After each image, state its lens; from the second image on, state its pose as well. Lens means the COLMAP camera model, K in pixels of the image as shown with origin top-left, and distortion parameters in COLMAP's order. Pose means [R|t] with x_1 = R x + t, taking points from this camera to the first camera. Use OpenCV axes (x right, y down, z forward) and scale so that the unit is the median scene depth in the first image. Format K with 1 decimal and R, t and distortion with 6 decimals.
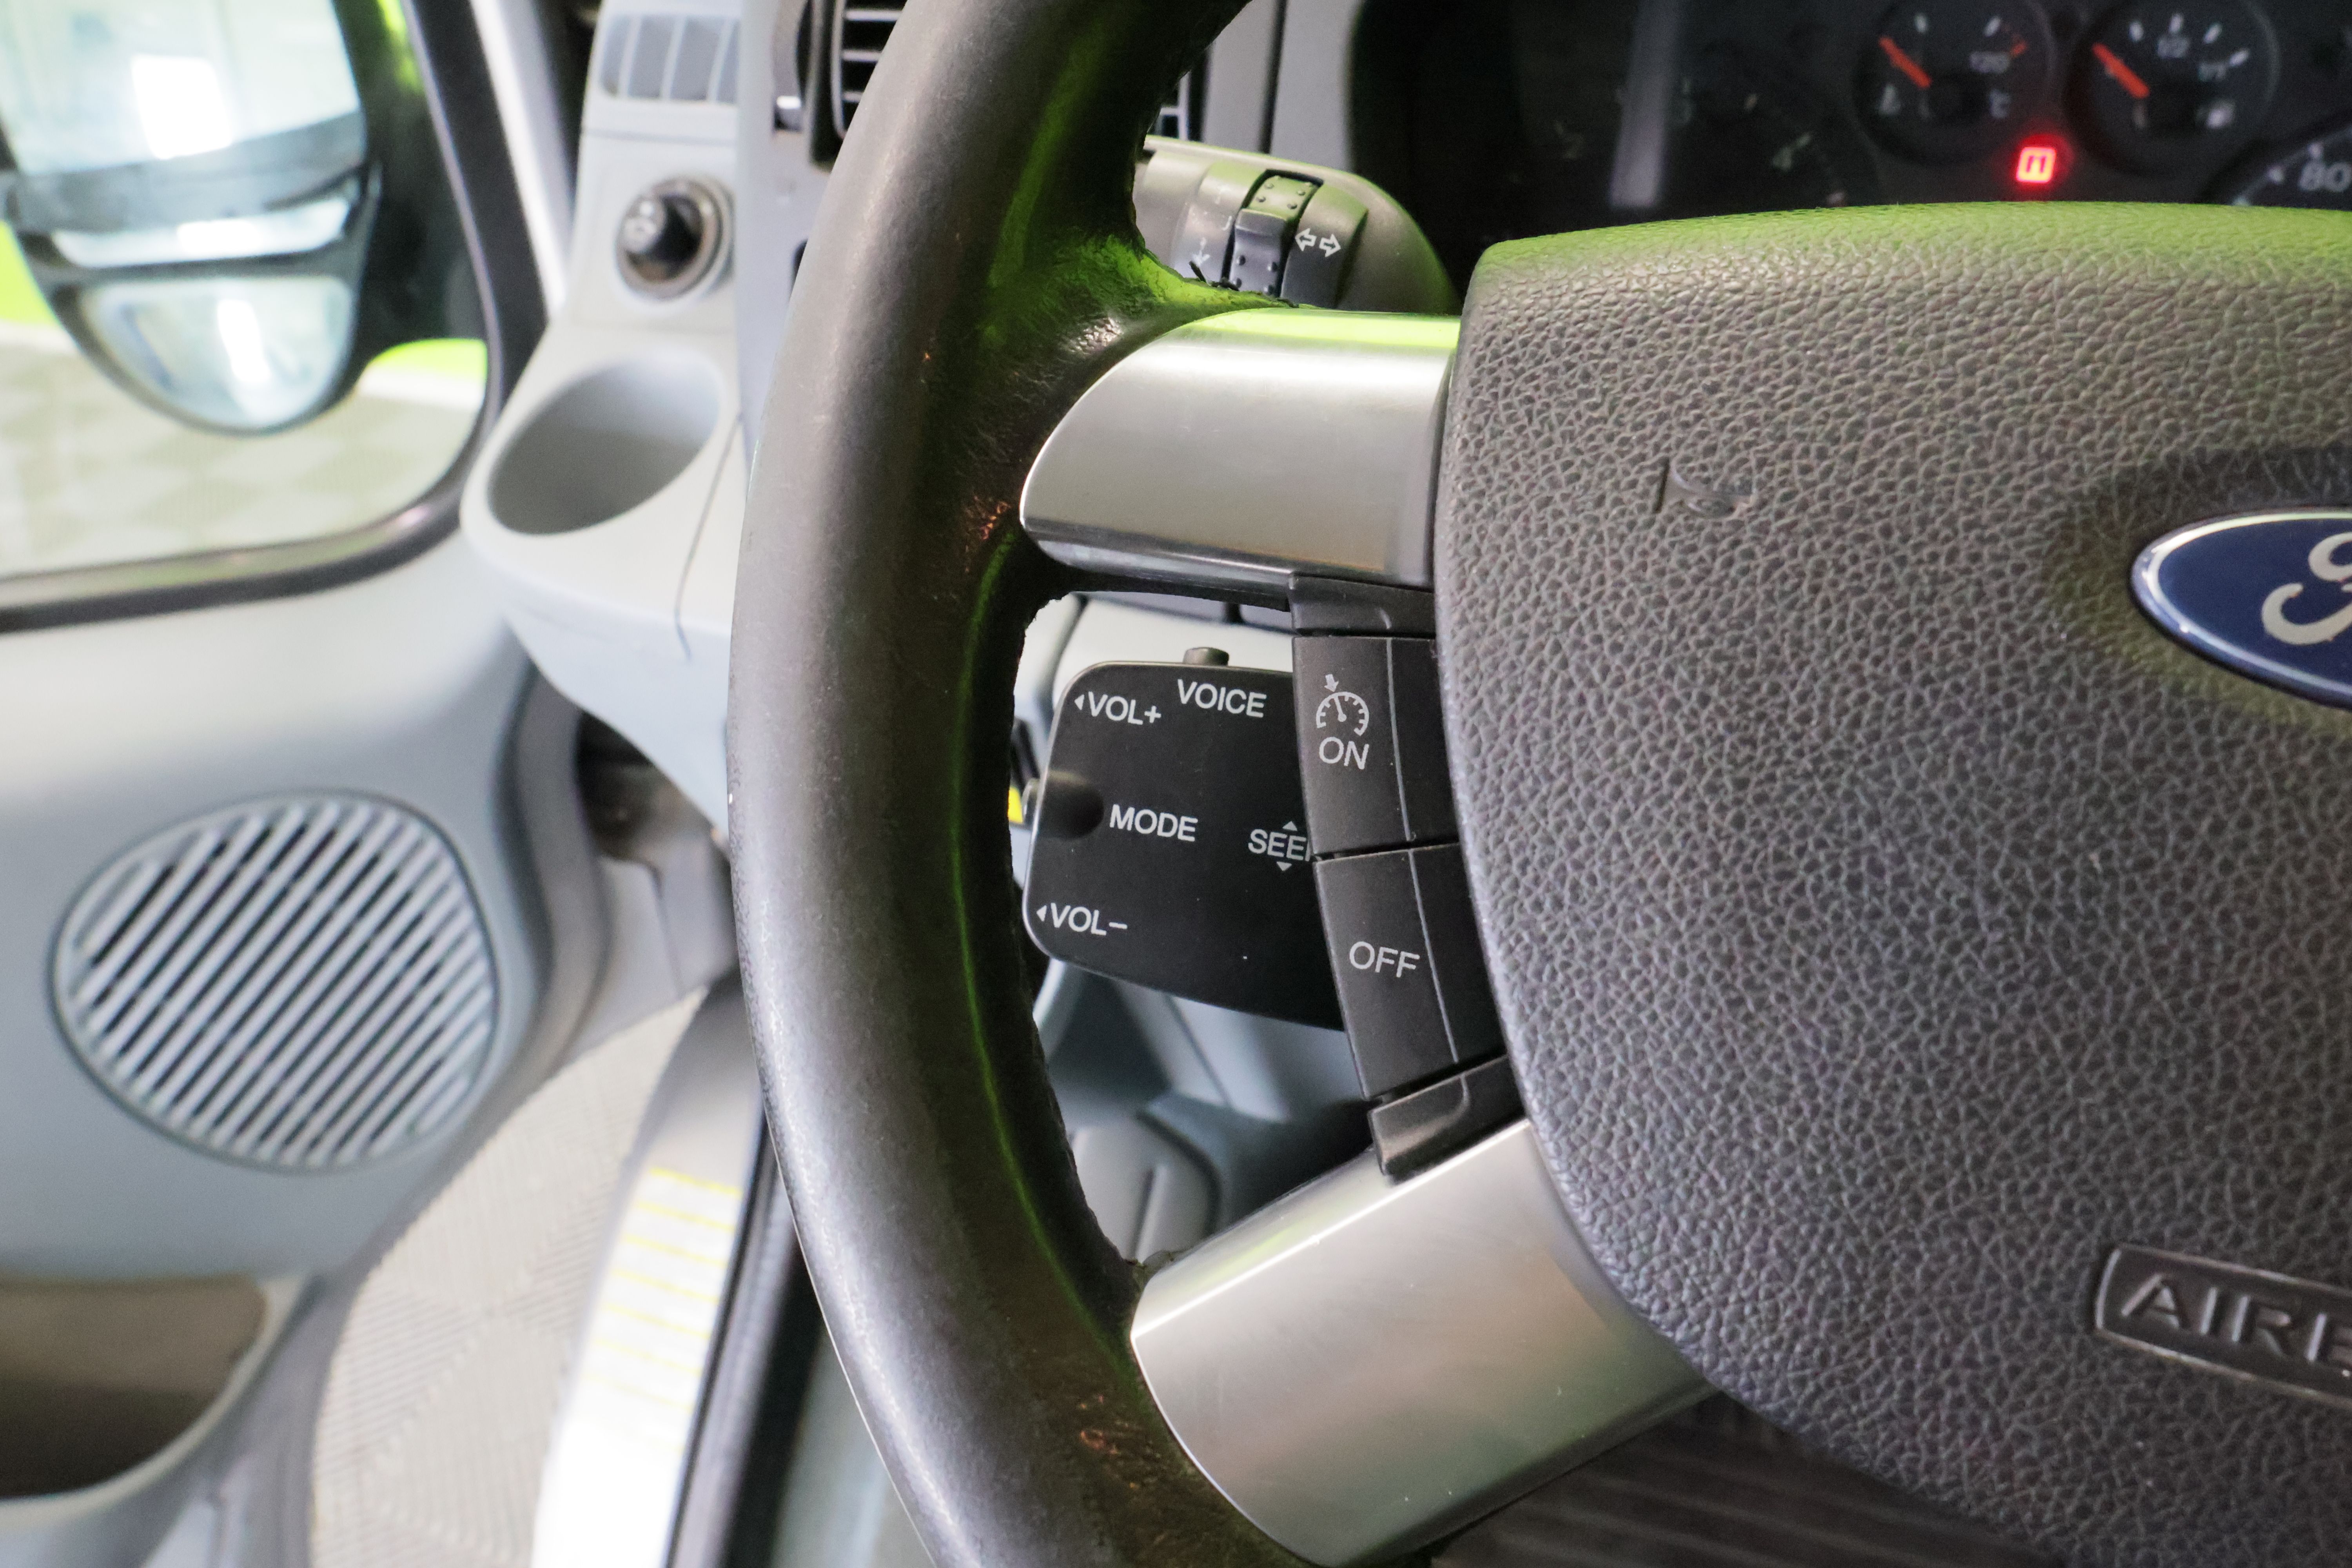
lens RADIAL K [[1638.1, 0, 1183.5], [0, 1638.1, 767.6], [0, 0, 1]] dist [-0.002516, 0.009181]
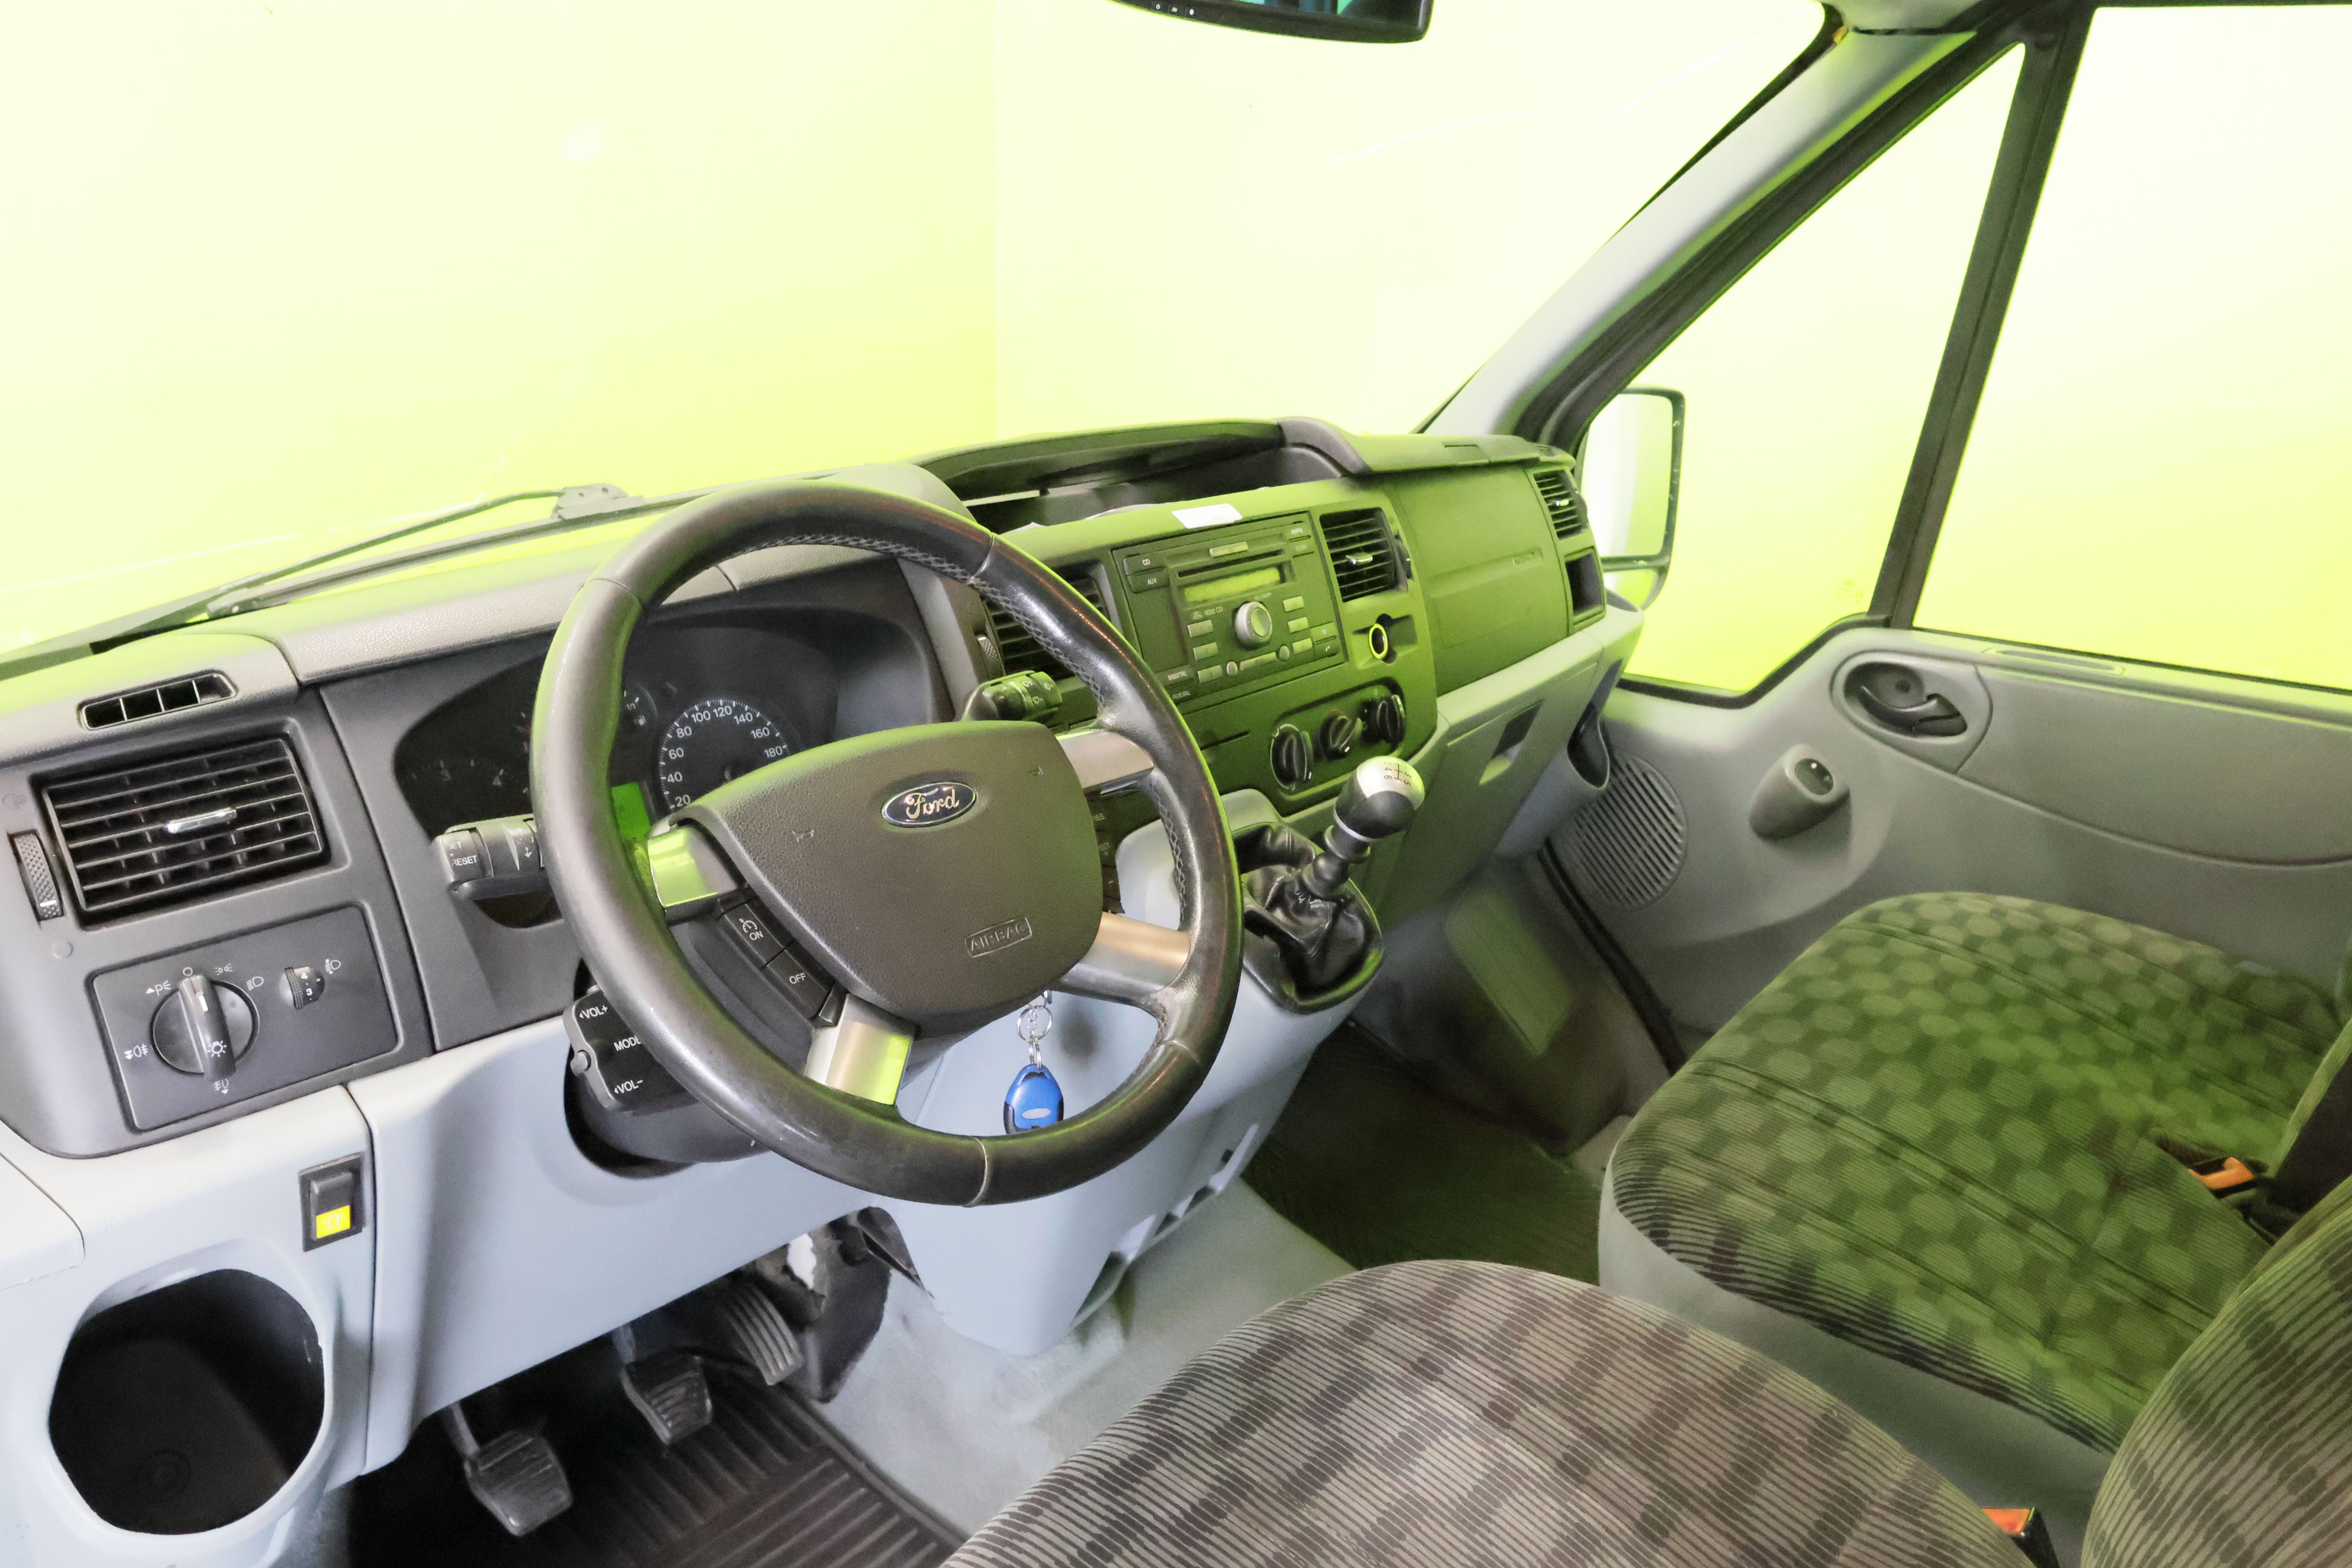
lens RADIAL K [[1638.1, 0, 1180.2], [0, 1638.1, 784.9], [0, 0, 1]] dist [-0.002516, 0.009181]
pose [[0.376773, -0.256312, 0.890139, -1.320671], [0.519119, 0.854298, 0.026262, 0.048559], [-0.767175, 0.452194, 0.454932, -0.731157]]
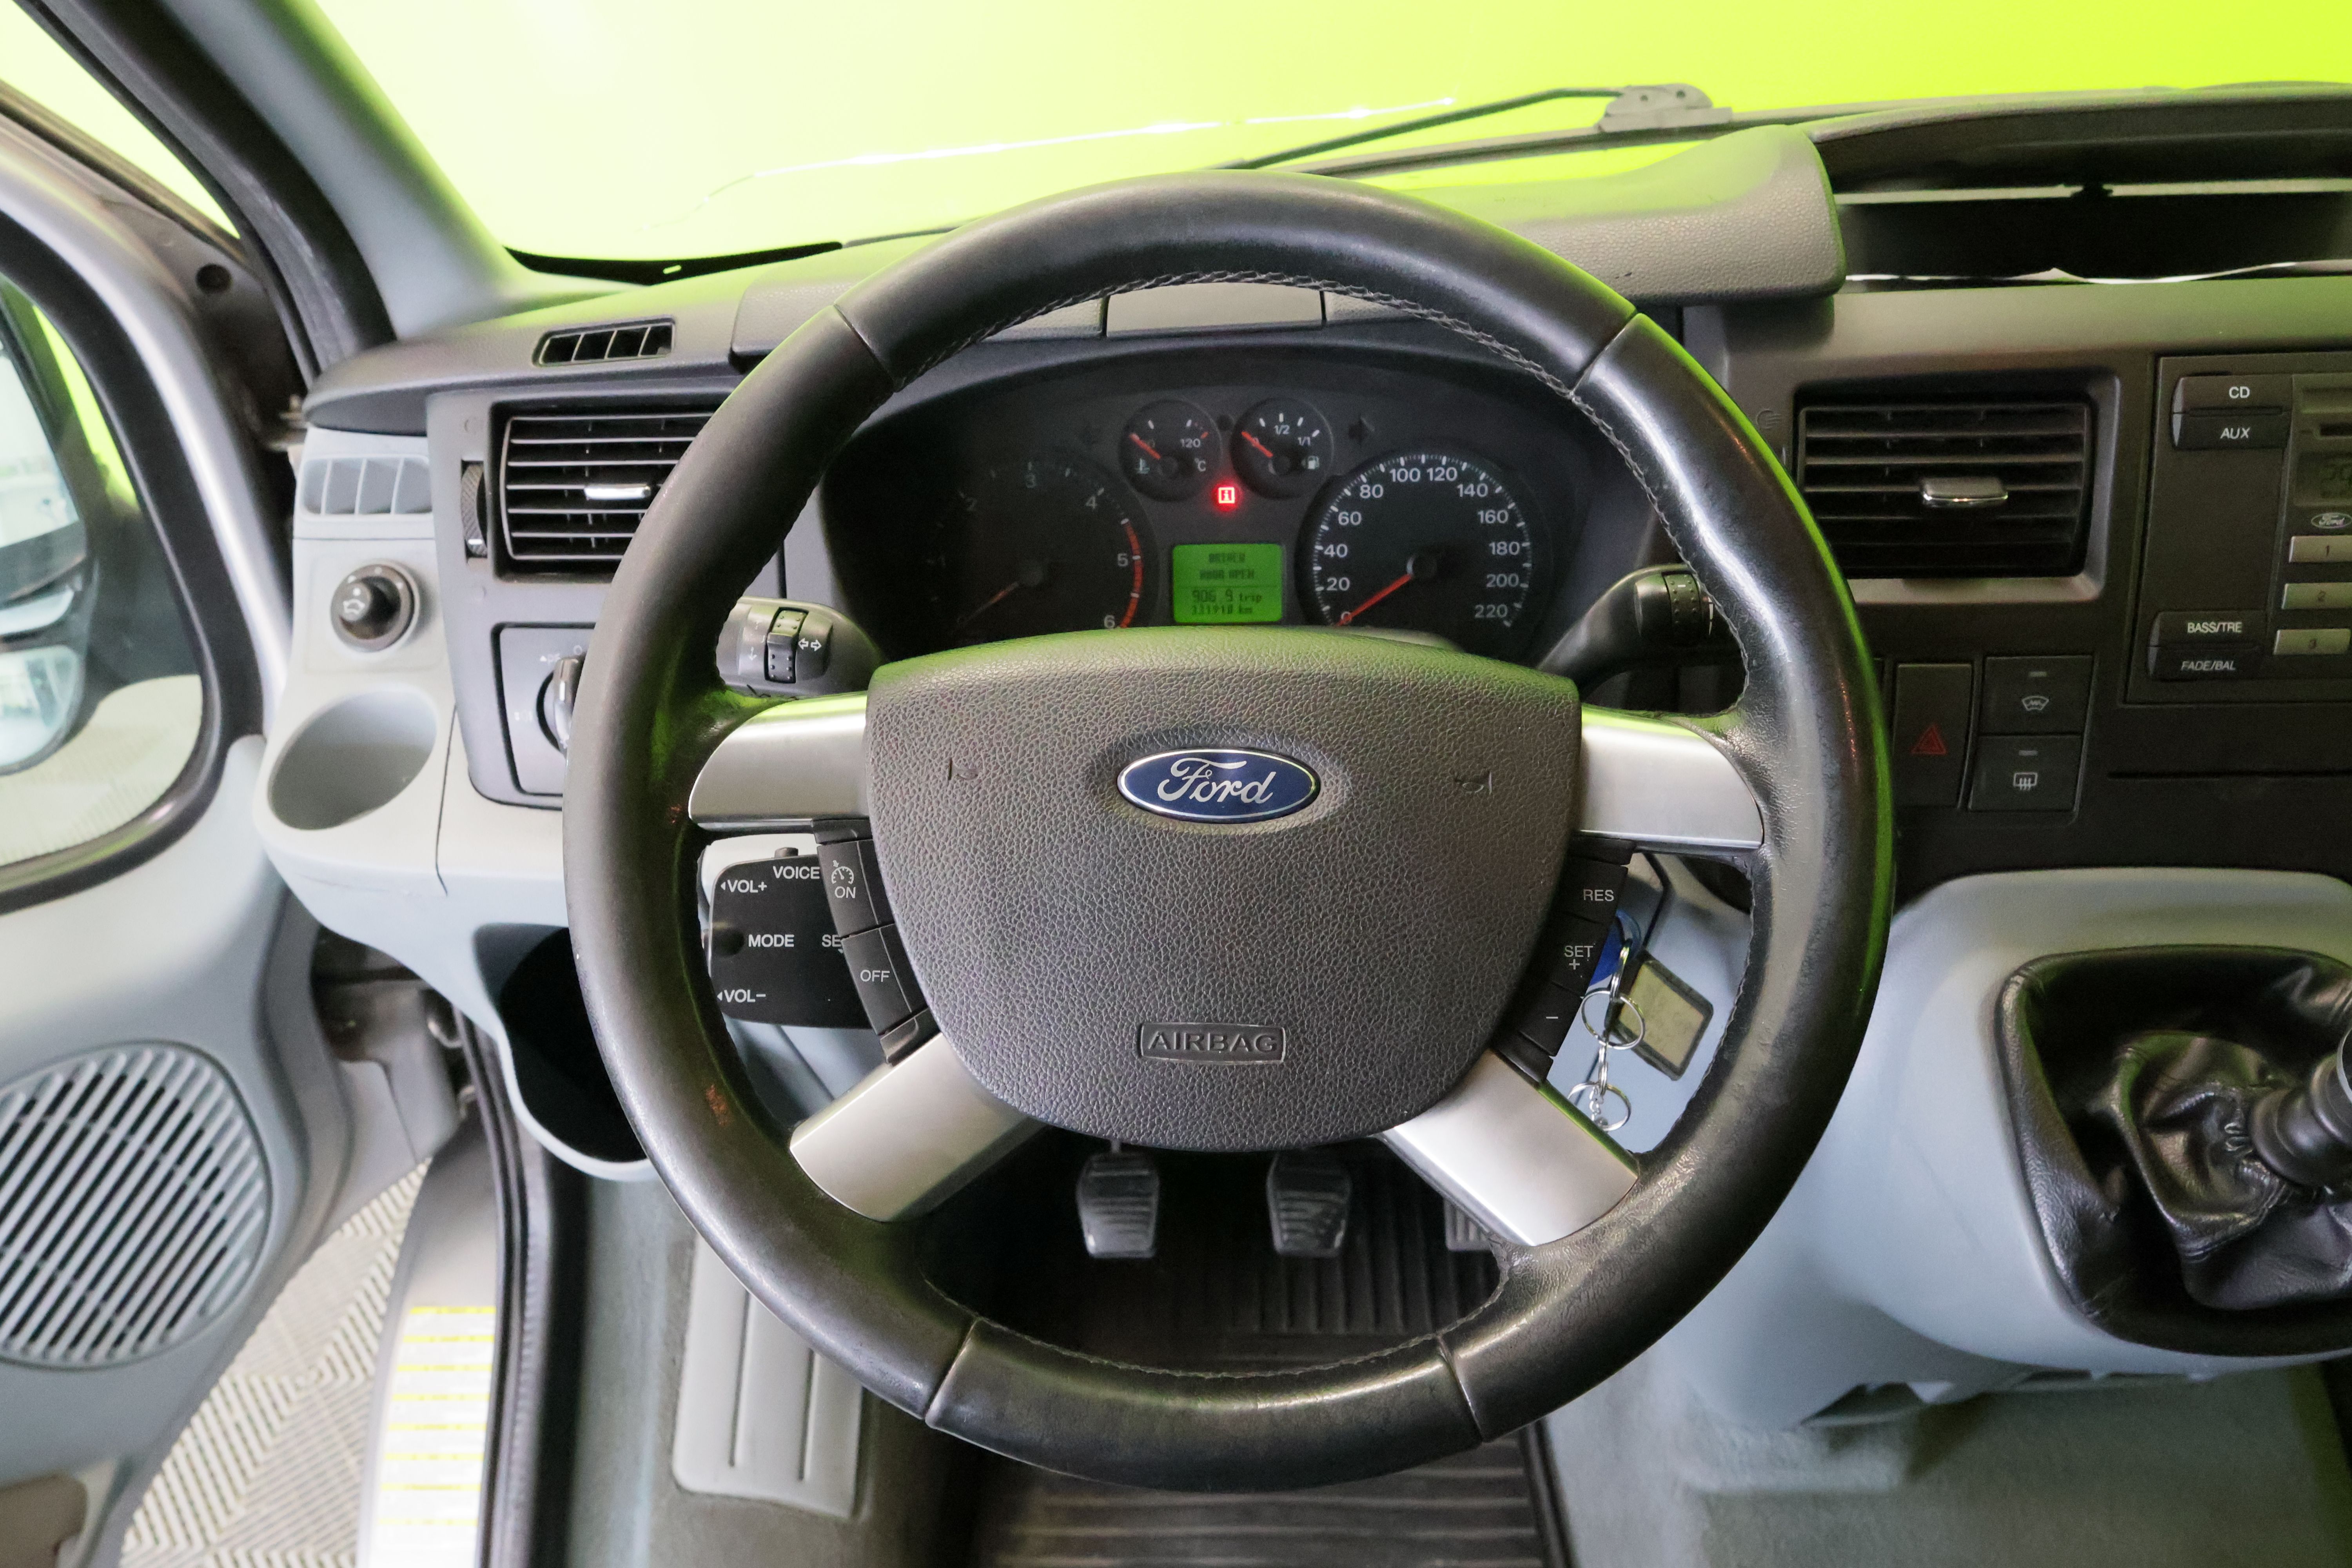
lens RADIAL K [[1638.1, 0, 1188.3], [0, 1638.1, 786.4], [0, 0, 1]] dist [-0.002516, 0.009181]
pose [[0.962136, -0.149379, 0.227990, 0.029664], [0.162785, 0.985807, -0.041063, 0.009035], [-0.218620, 0.076622, 0.972797, -0.719501]]
